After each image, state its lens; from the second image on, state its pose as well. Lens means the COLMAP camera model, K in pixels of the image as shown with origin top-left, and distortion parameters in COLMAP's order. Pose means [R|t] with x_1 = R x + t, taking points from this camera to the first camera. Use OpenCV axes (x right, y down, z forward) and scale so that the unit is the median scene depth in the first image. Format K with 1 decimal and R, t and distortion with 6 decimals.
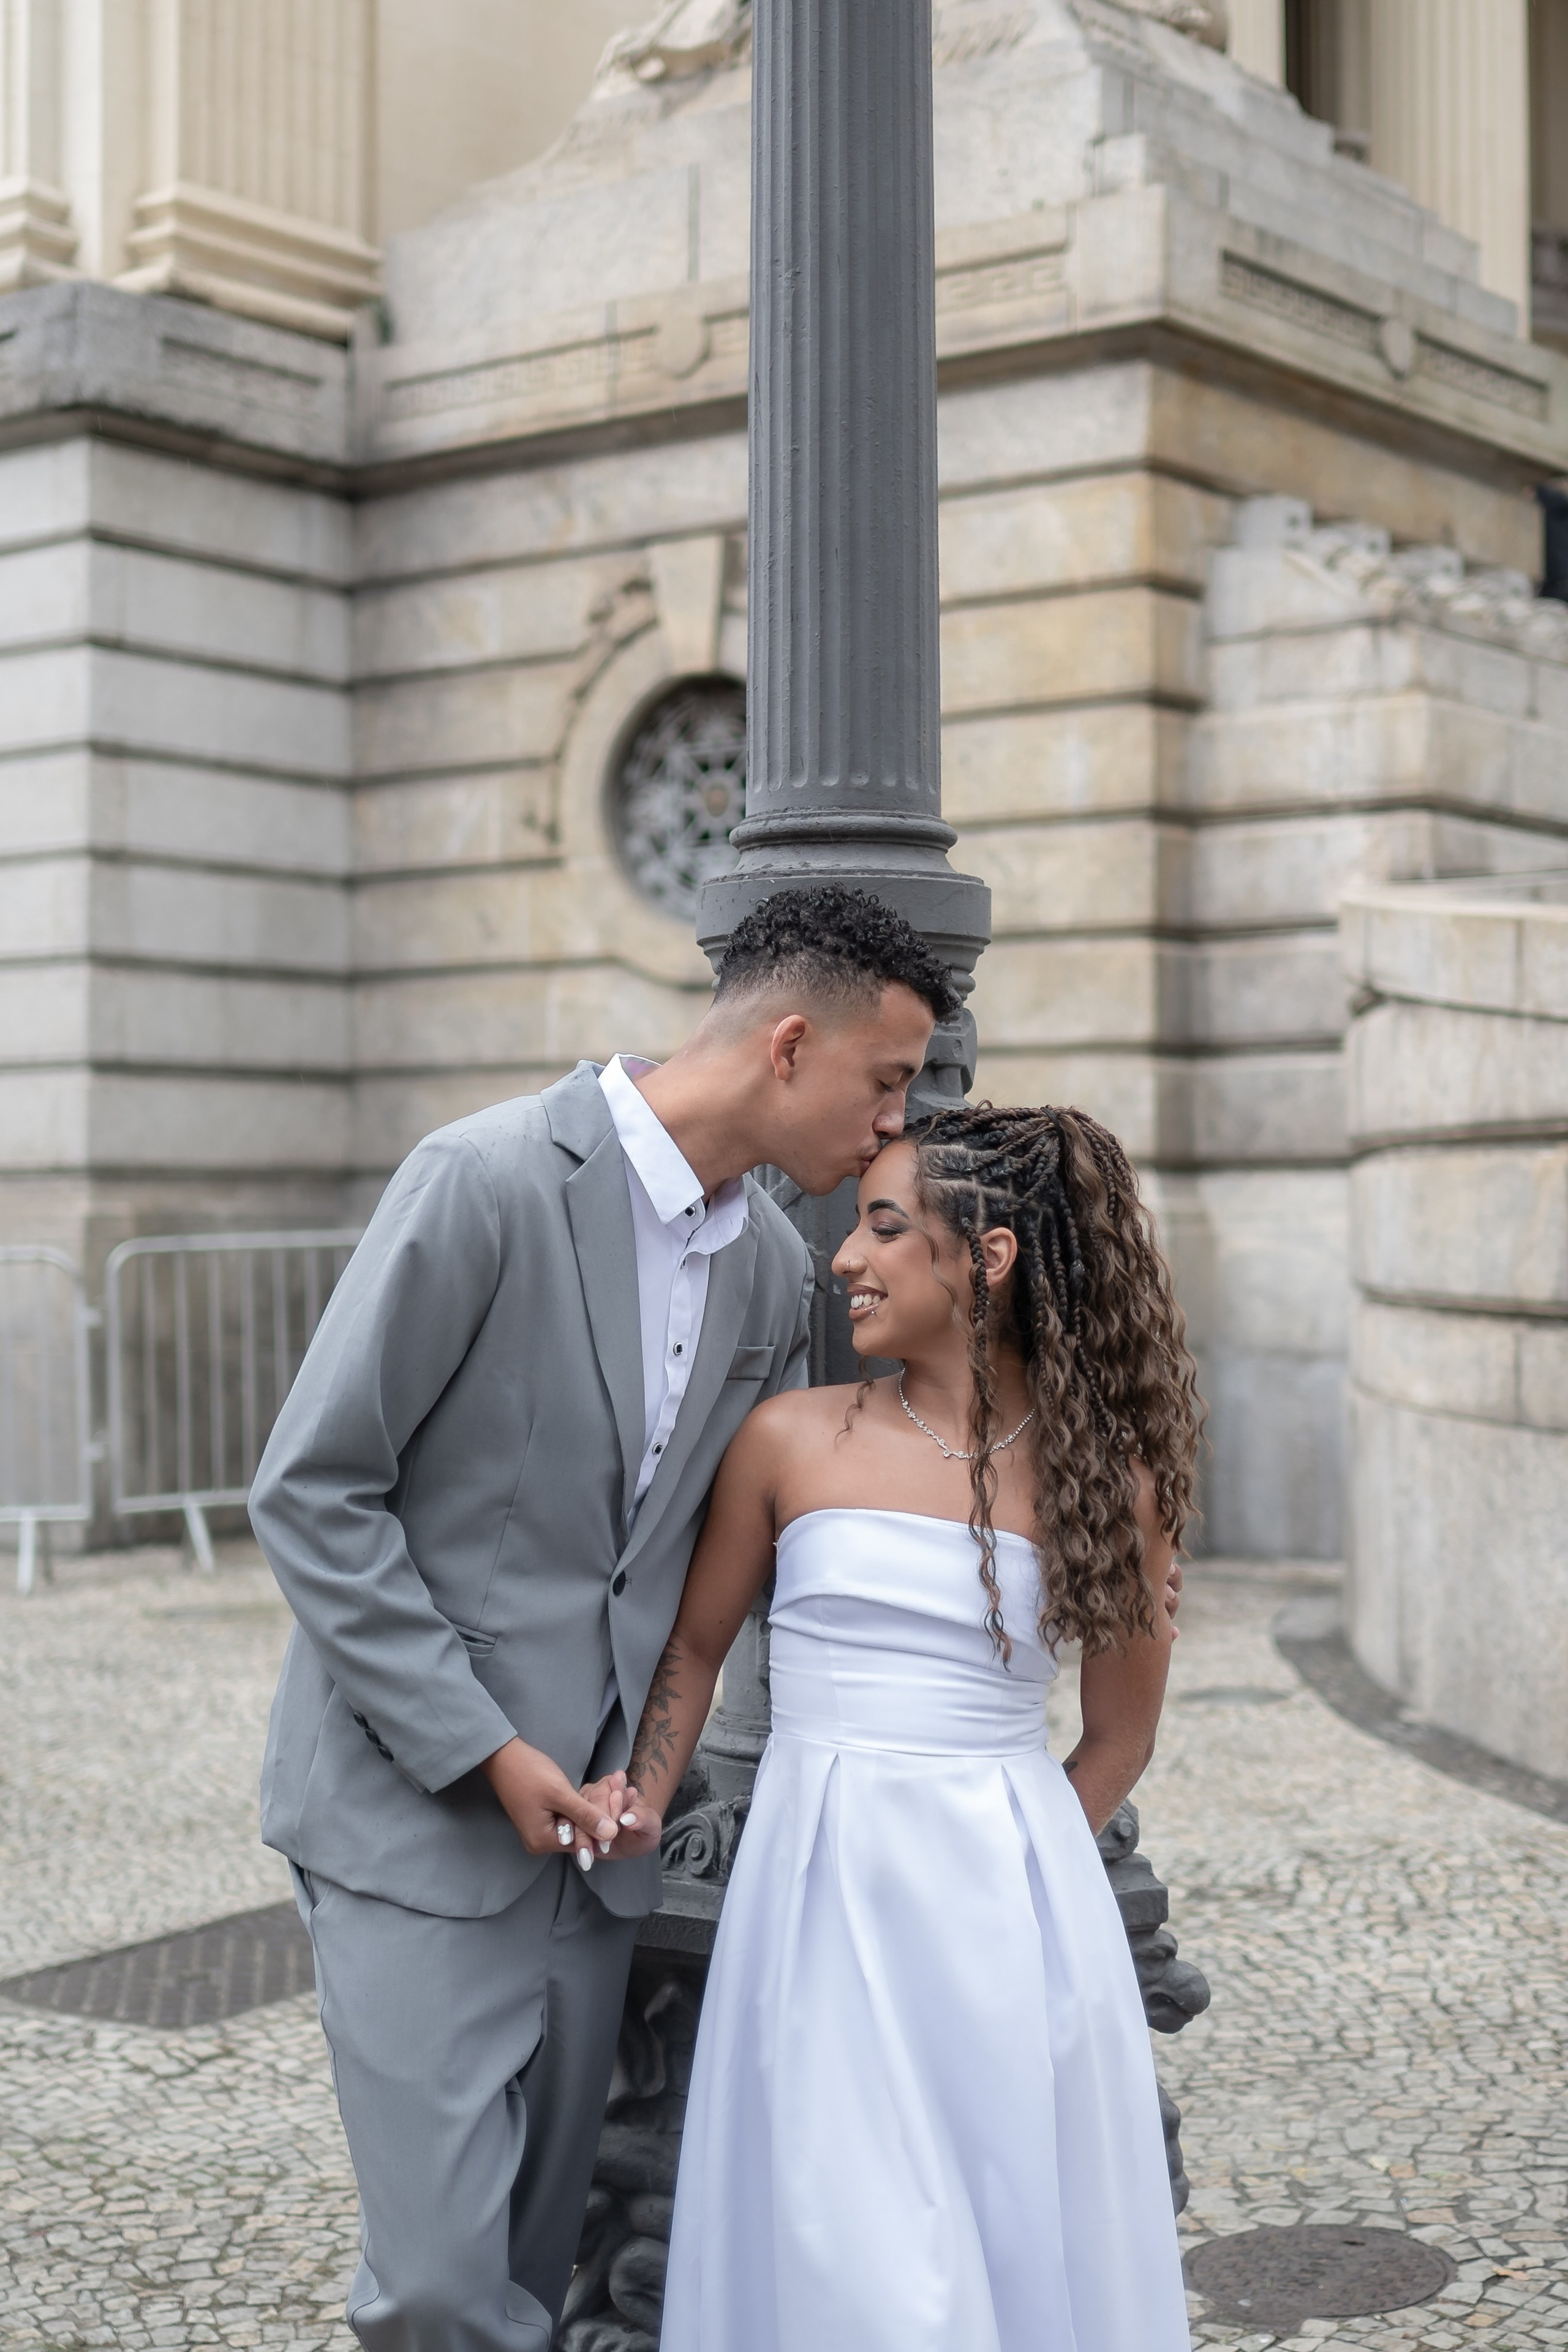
lens RADIAL K [[3506.2, 0, 781.6], [0, 3506.2, 1174.0], [0, 0, 1]] dist [-0.028705, 0.000000]
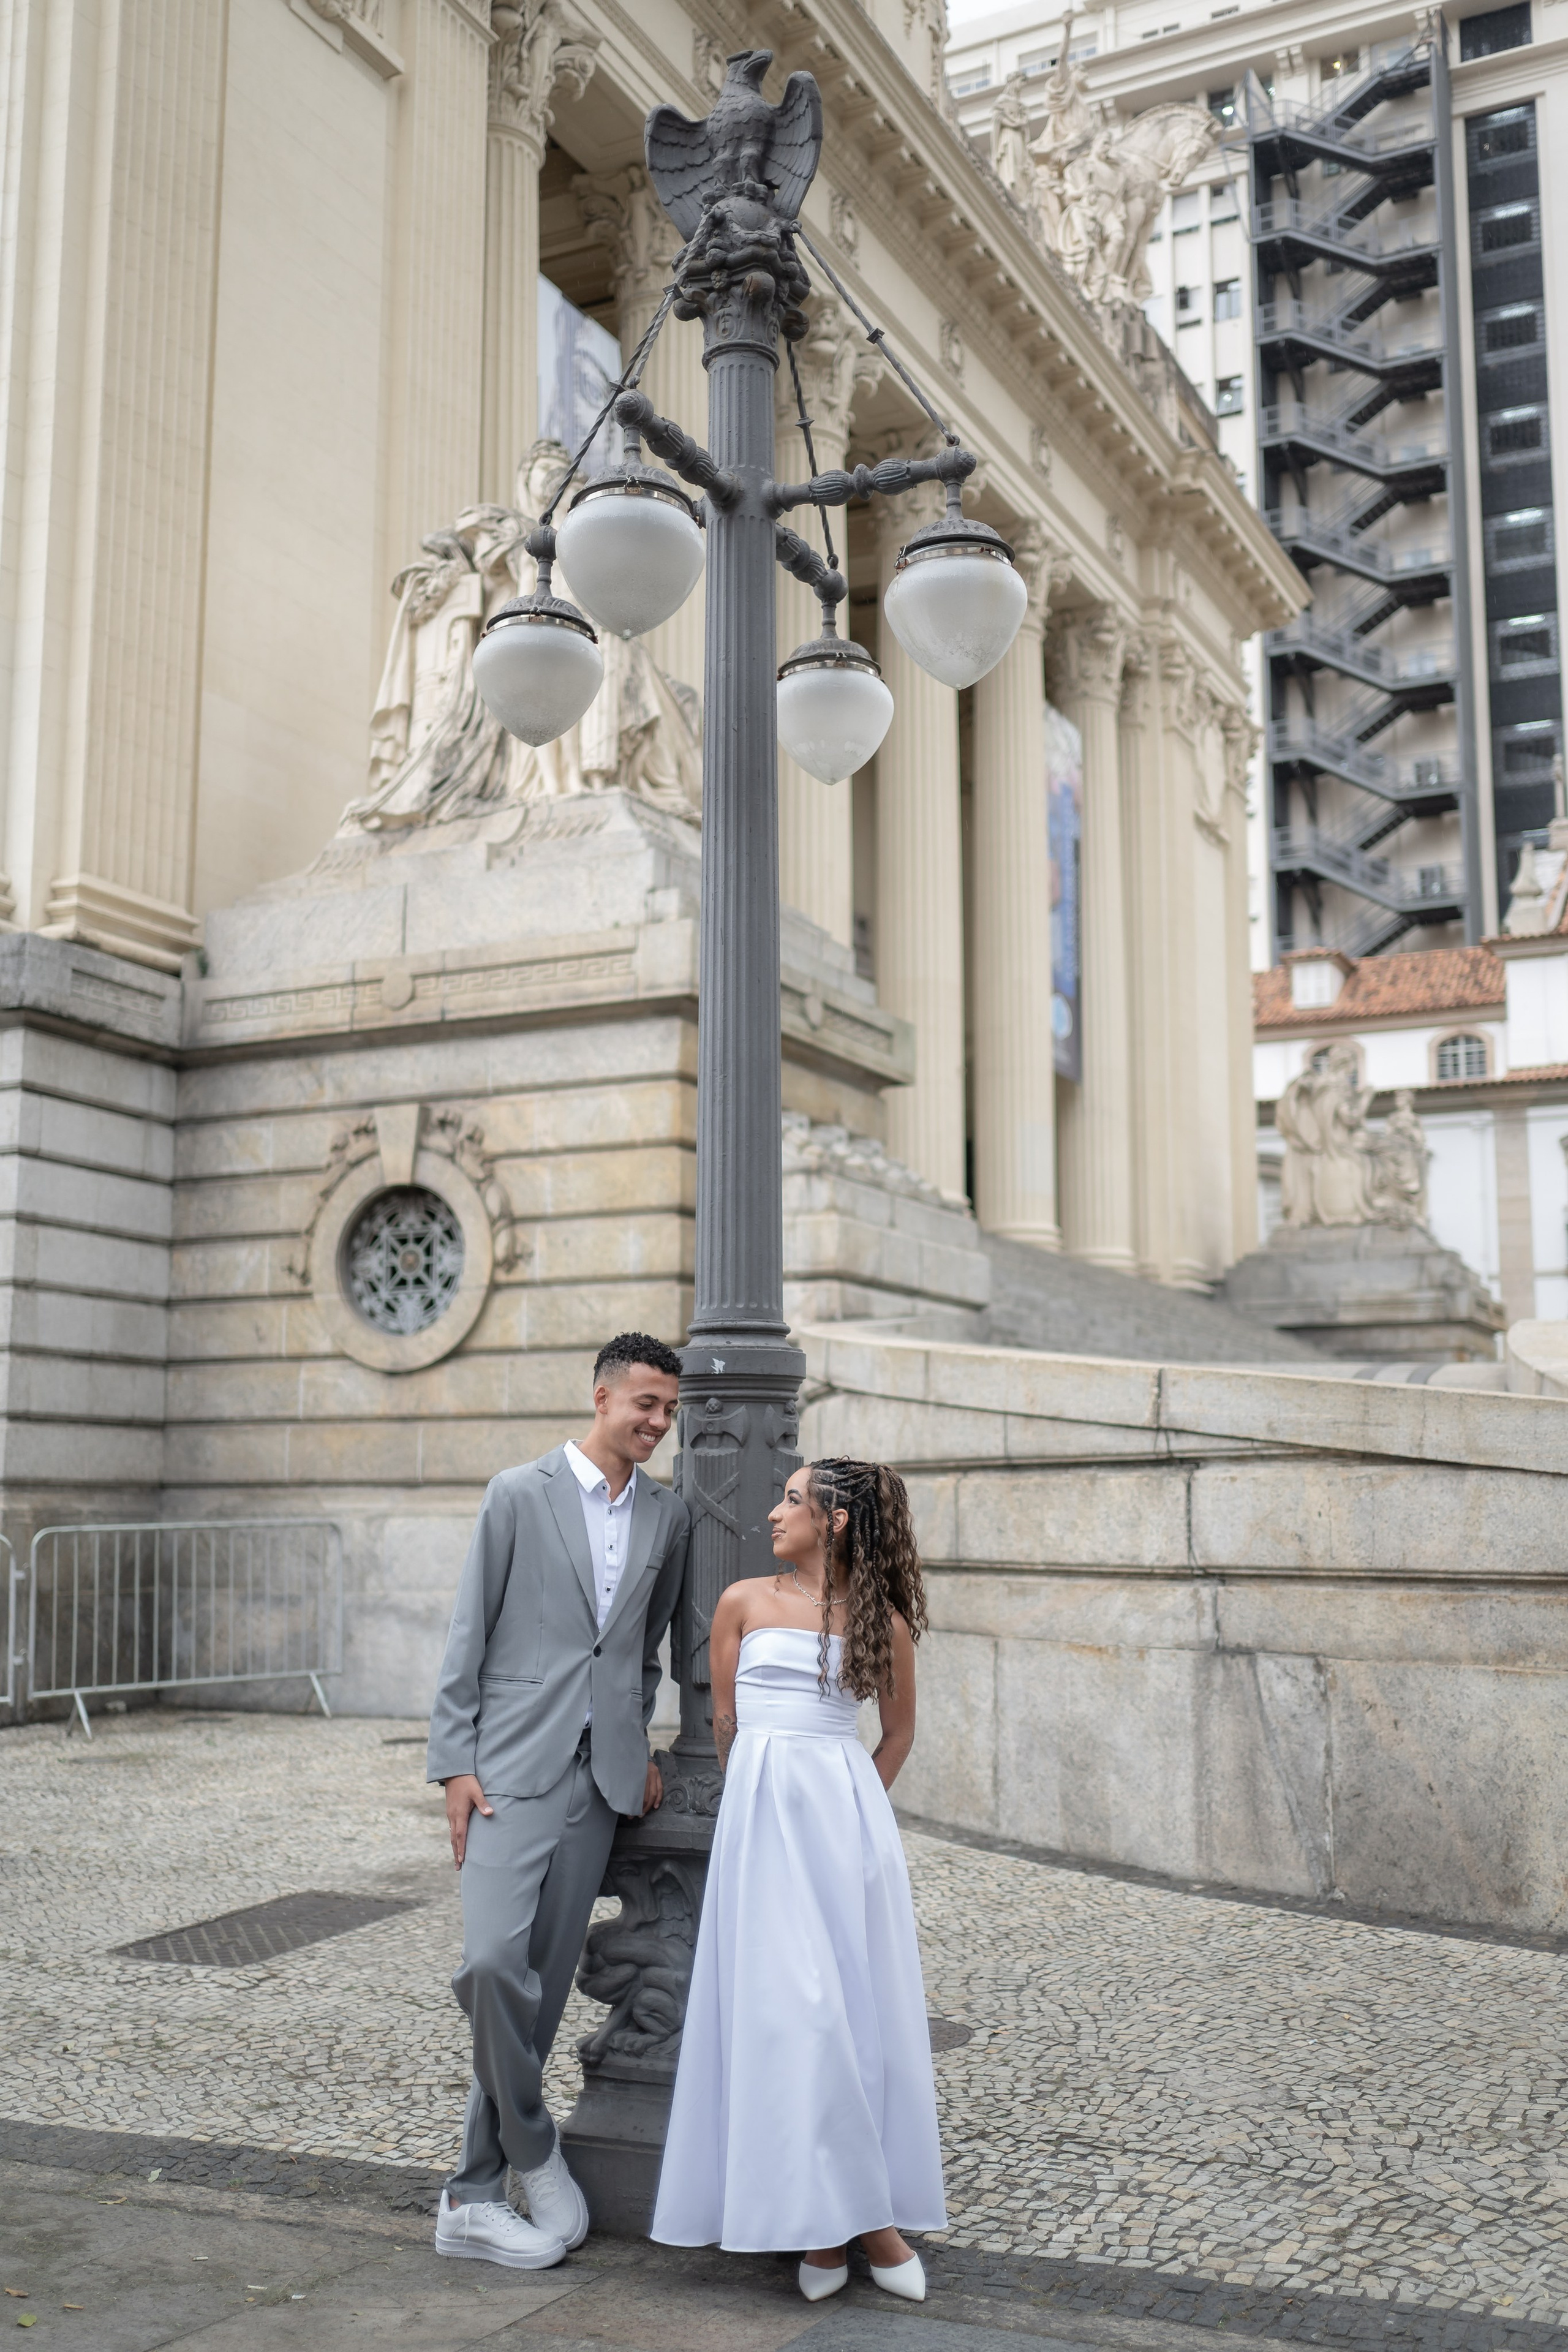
lens RADIAL K [[2402.7, 0, 785.7], [0, 2402.7, 1182.3], [0, 0, 1]] dist [-0.015377, 0.000000]
pose [[0.977706, 0.032588, 0.207436, -0.081439], [-0.005748, 0.991667, -0.128697, 0.001871], [-0.209902, 0.124636, 0.969746, -0.144281]]
